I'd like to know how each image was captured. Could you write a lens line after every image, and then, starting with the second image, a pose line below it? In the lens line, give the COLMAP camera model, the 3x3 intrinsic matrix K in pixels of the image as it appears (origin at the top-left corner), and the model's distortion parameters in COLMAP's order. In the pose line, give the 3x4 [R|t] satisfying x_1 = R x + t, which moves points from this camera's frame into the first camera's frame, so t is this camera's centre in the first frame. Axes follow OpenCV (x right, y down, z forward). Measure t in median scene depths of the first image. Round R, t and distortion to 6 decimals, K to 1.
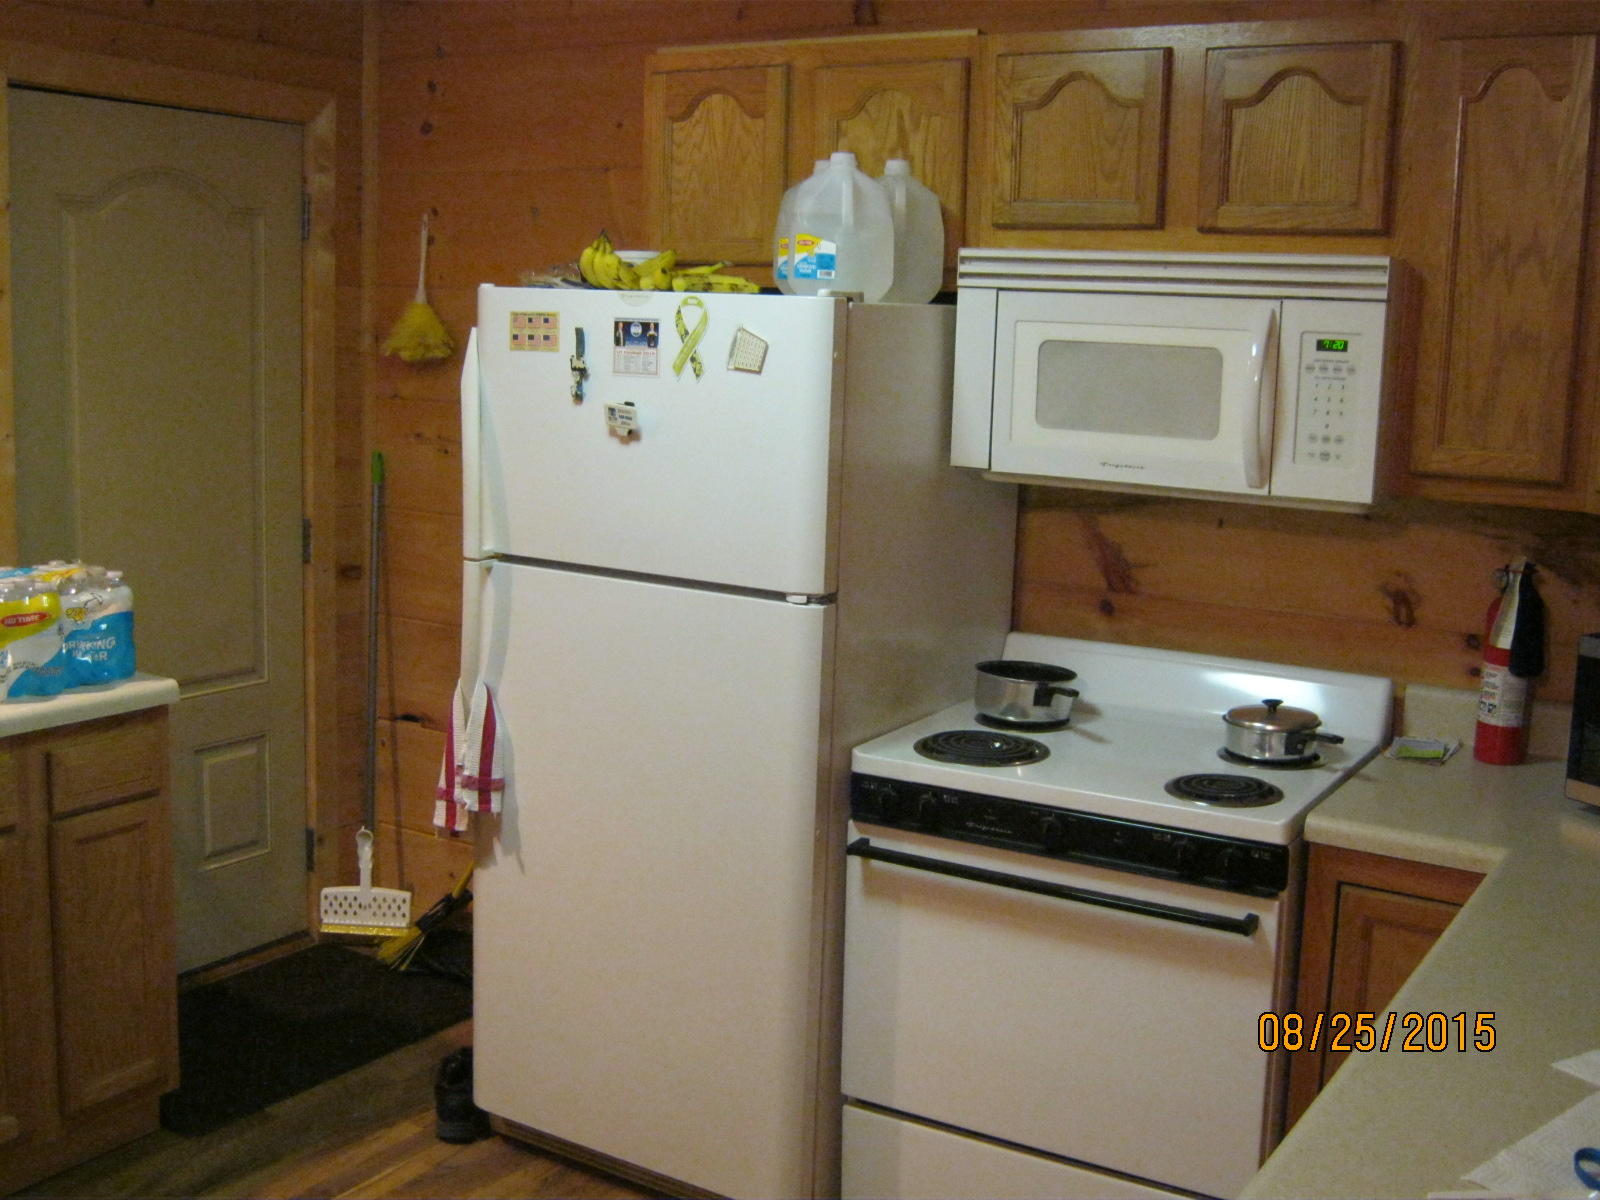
lens RADIAL K [[1757.5, 0, 800.0], [0, 1757.5, 600.0], [0, 0, 1]] dist [-0.116352, 0.098236]
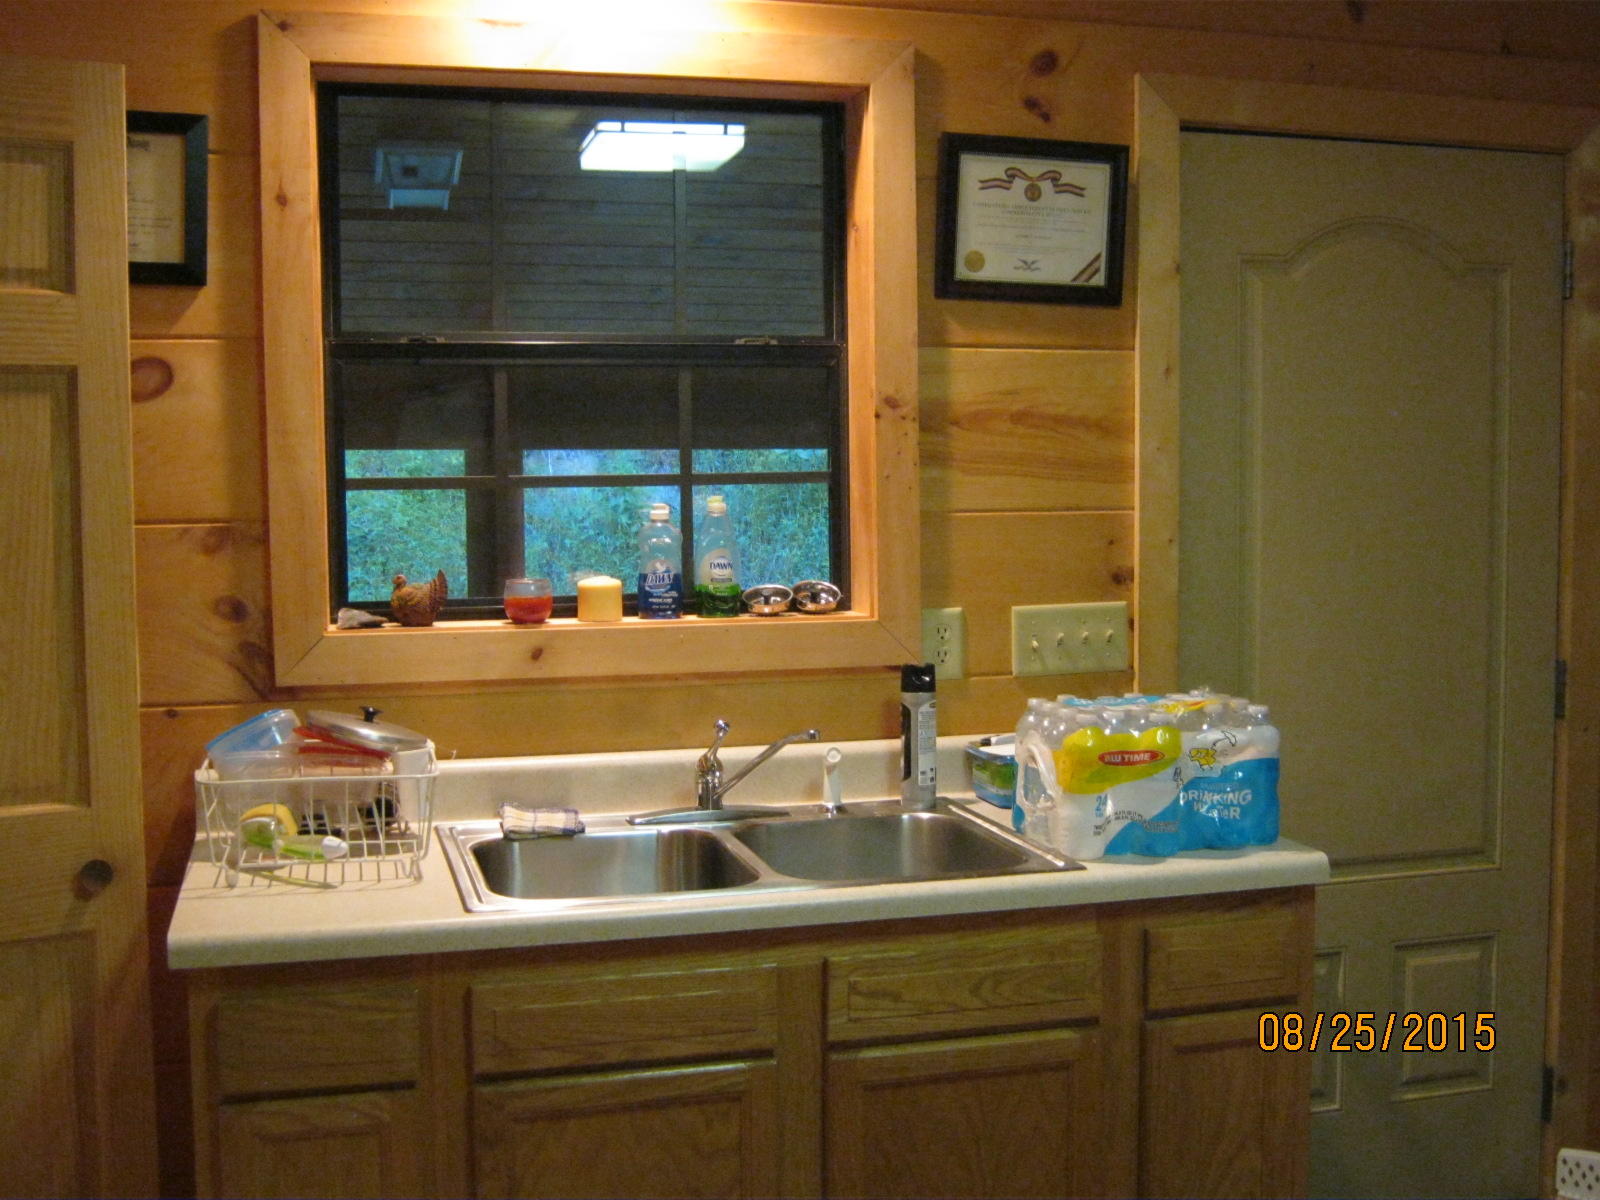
lens RADIAL K [[1757.5, 0, 800.0], [0, 1757.5, 600.0], [0, 0, 1]] dist [-0.116352, 0.098236]
pose [[0.730123, 0.007219, -0.683277, -0.012190], [-0.074169, 0.994873, -0.068744, 0.005383], [0.679278, 0.100869, 0.726916, 0.288144]]
